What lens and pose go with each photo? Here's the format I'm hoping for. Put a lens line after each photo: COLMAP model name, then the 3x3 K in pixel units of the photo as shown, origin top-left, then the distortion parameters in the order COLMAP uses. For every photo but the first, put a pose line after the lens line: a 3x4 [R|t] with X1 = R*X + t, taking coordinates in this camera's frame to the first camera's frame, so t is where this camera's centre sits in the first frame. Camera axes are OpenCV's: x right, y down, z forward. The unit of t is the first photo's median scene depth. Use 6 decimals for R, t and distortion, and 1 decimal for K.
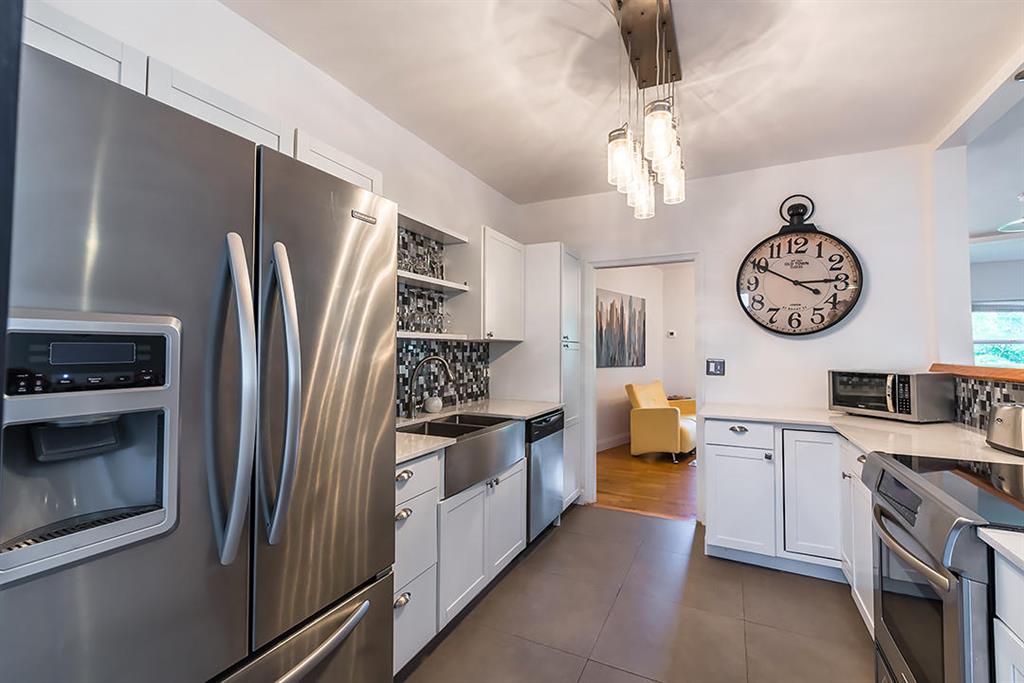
lens RADIAL K [[439.5, 0, 517.0], [0, 439.5, 336.0], [0, 0, 1]] dist [0.001640, -0.000298]
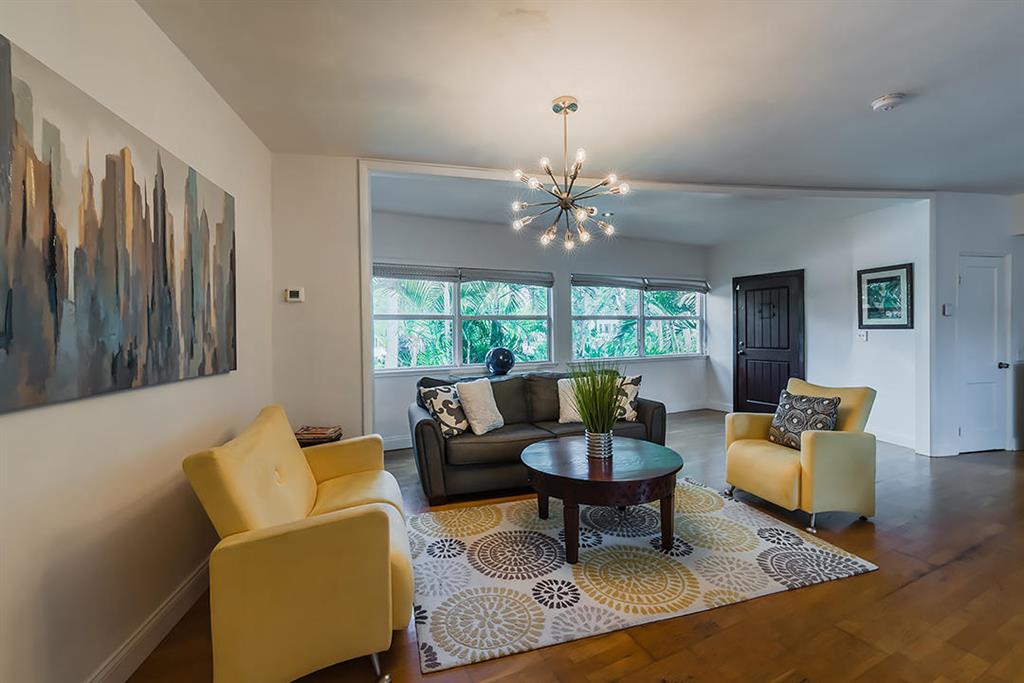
lens RADIAL K [[439.5, 0, 517.0], [0, 439.5, 336.0], [0, 0, 1]] dist [0.001640, -0.000298]
pose [[0.603554, -0.023023, 0.796990, 0.285751], [-0.013335, 0.999152, 0.038961, 0.041527], [-0.797211, -0.034143, 0.602735, 1.232782]]
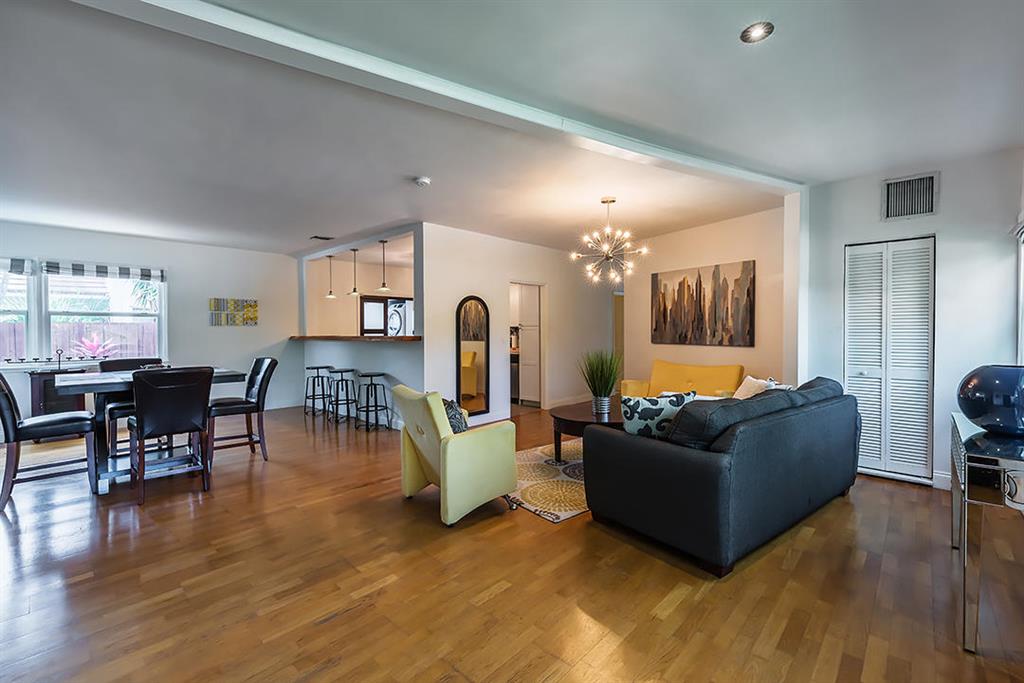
lens RADIAL K [[439.5, 0, 517.0], [0, 439.5, 336.0], [0, 0, 1]] dist [0.001640, -0.000298]
pose [[-0.288727, 0.005159, -0.957398, 2.515439], [0.038610, 0.999235, -0.006259, 0.083170], [0.956633, -0.038772, -0.288705, 1.795531]]
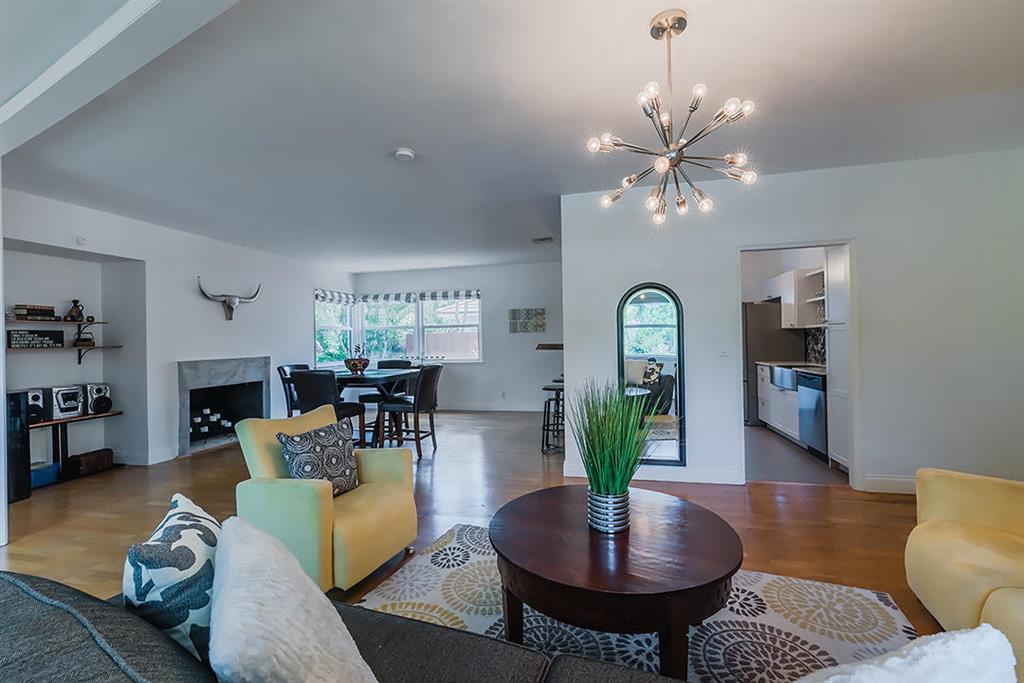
lens RADIAL K [[439.5, 0, 517.0], [0, 439.5, 336.0], [0, 0, 1]] dist [0.001640, -0.000298]
pose [[-0.973835, 0.012455, -0.226913, 1.371093], [0.022771, 0.998820, -0.042901, 0.087559], [0.226111, -0.046945, -0.972970, 2.209875]]
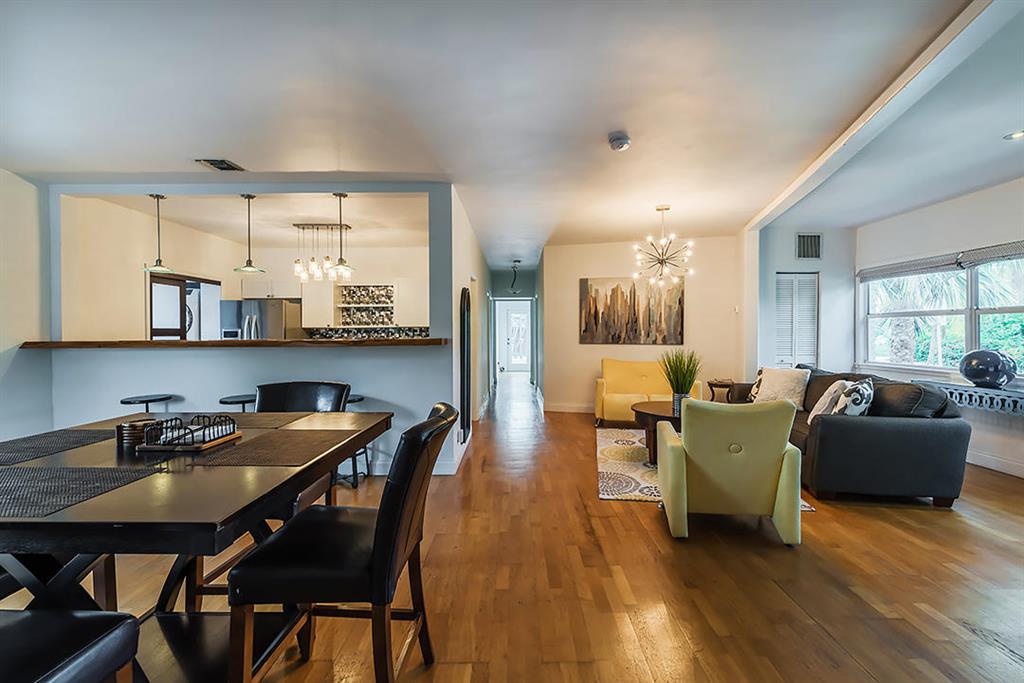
lens RADIAL K [[439.5, 0, 517.0], [0, 439.5, 336.0], [0, 0, 1]] dist [0.001640, -0.000298]
pose [[0.440192, 0.000518, -0.897904, 2.186859], [0.039856, 0.999003, 0.020116, 0.032396], [0.897019, -0.044642, 0.439732, 0.519520]]
